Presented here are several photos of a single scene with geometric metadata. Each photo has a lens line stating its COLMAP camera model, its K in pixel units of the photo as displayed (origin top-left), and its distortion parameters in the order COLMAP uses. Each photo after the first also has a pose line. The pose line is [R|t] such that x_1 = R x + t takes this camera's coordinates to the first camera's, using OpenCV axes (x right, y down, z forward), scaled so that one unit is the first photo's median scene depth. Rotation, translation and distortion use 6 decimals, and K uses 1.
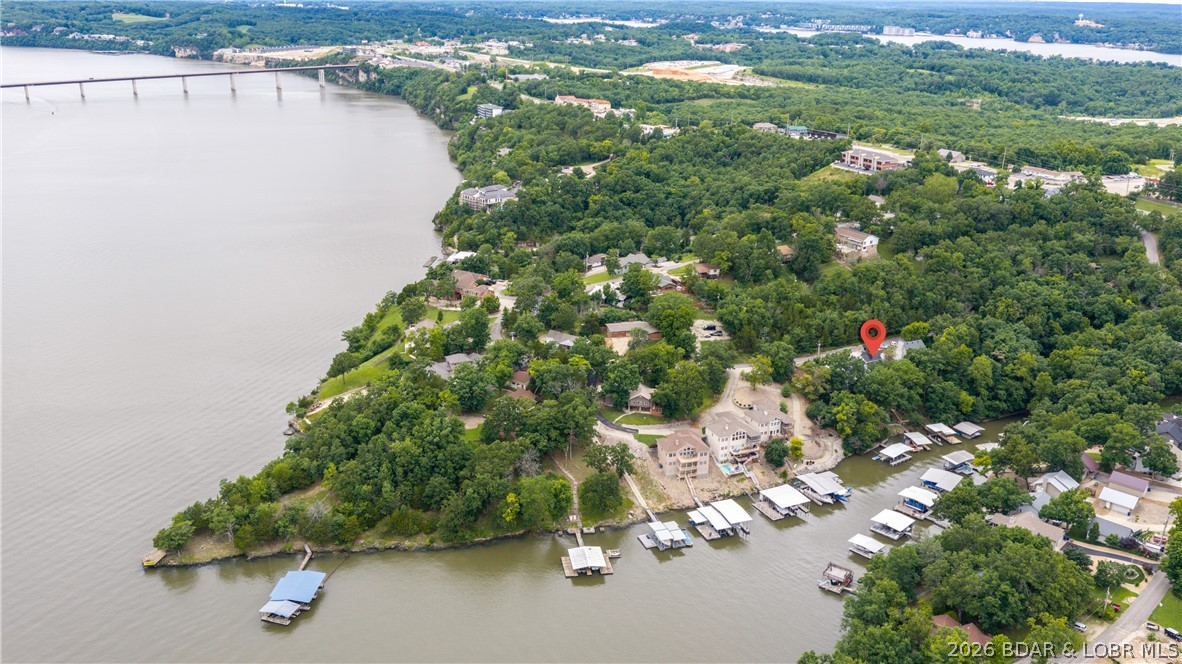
lens RADIAL K [[983.0, 0, 591.8], [0, 983.0, 332.2], [0, 0, 1]] dist [0.014980, -0.024363]
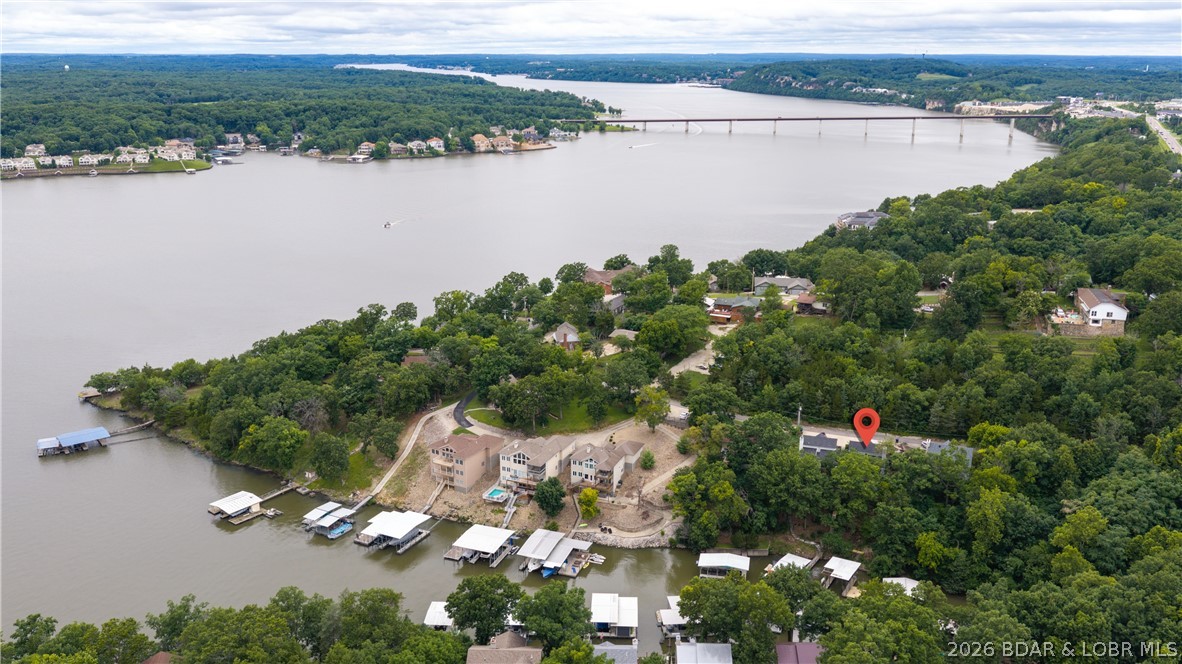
lens RADIAL K [[983.0, 0, 591.1], [0, 983.0, 332.3], [0, 0, 1]] dist [0.014980, -0.024363]
pose [[0.668811, 0.188356, -0.719176, 0.128273], [-0.238154, 0.970675, 0.032748, -0.005654], [0.704254, 0.149372, 0.694056, 0.083452]]
